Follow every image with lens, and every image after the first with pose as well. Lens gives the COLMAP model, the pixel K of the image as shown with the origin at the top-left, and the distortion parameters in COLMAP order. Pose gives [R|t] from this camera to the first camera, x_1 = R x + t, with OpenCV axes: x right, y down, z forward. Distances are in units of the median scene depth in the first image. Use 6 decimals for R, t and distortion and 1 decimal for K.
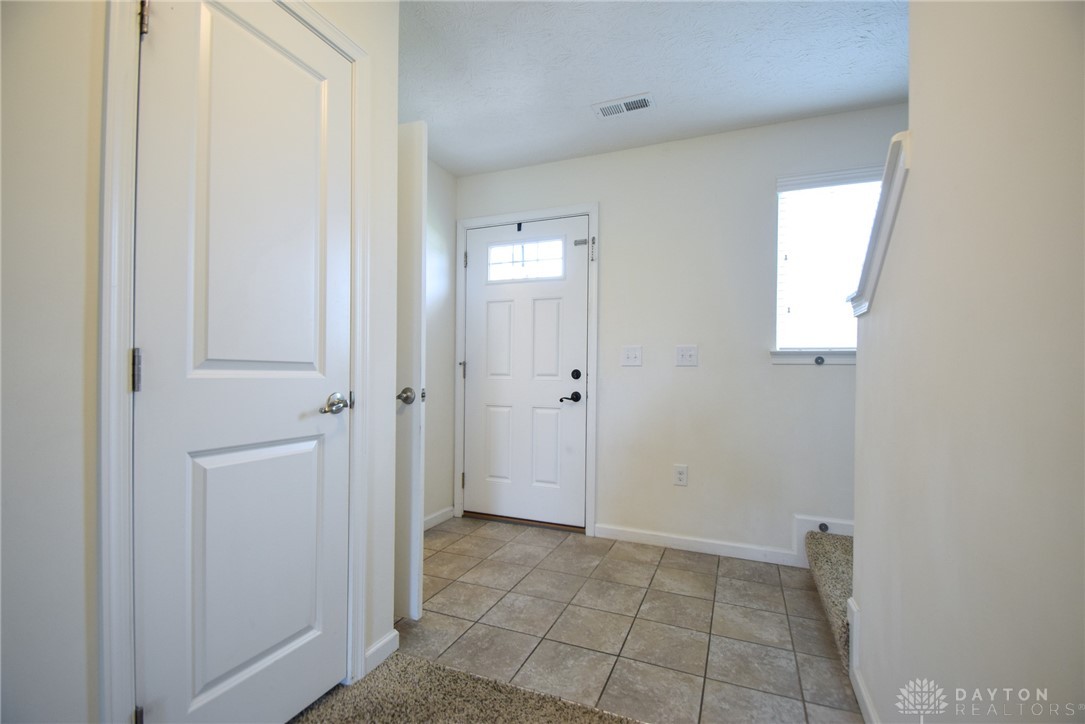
lens RADIAL K [[493.7, 0, 540.4], [0, 493.7, 364.7], [0, 0, 1]] dist [-0.000016, -0.000010]
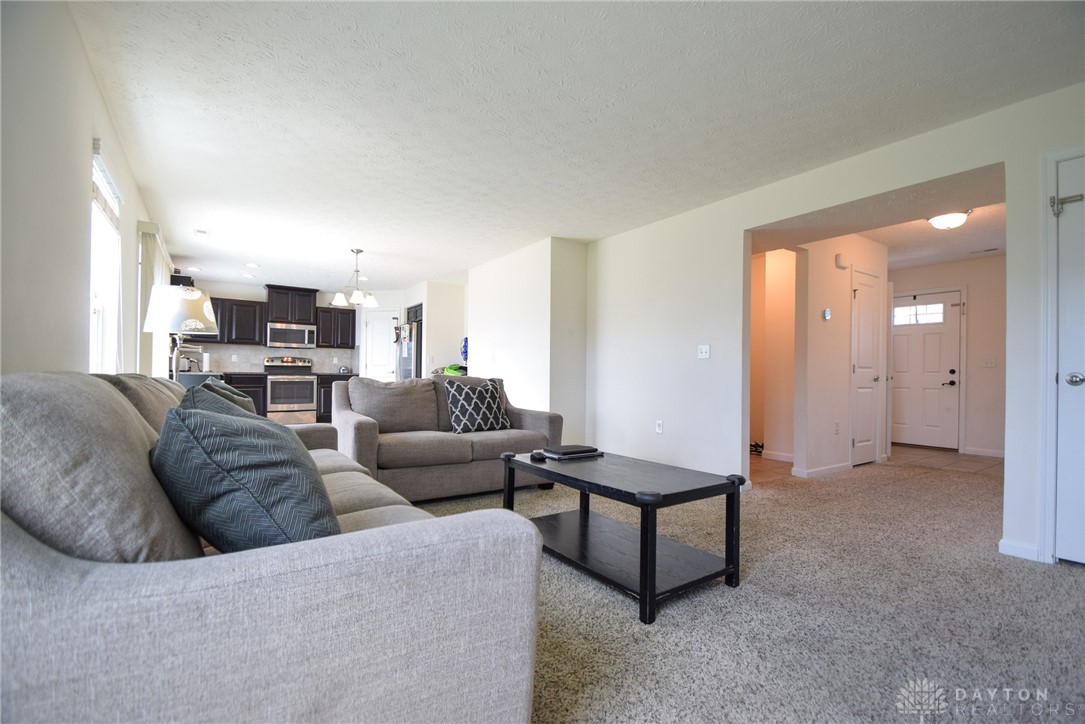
lens RADIAL K [[493.7, 0, 542.6], [0, 493.7, 370.2], [0, 0, 1]] dist [-0.000016, -0.000010]
pose [[0.846384, -0.002575, -0.532566, -0.265714], [0.005891, 0.999972, 0.004527, -0.005512], [0.532540, -0.006969, 0.846376, -1.560699]]
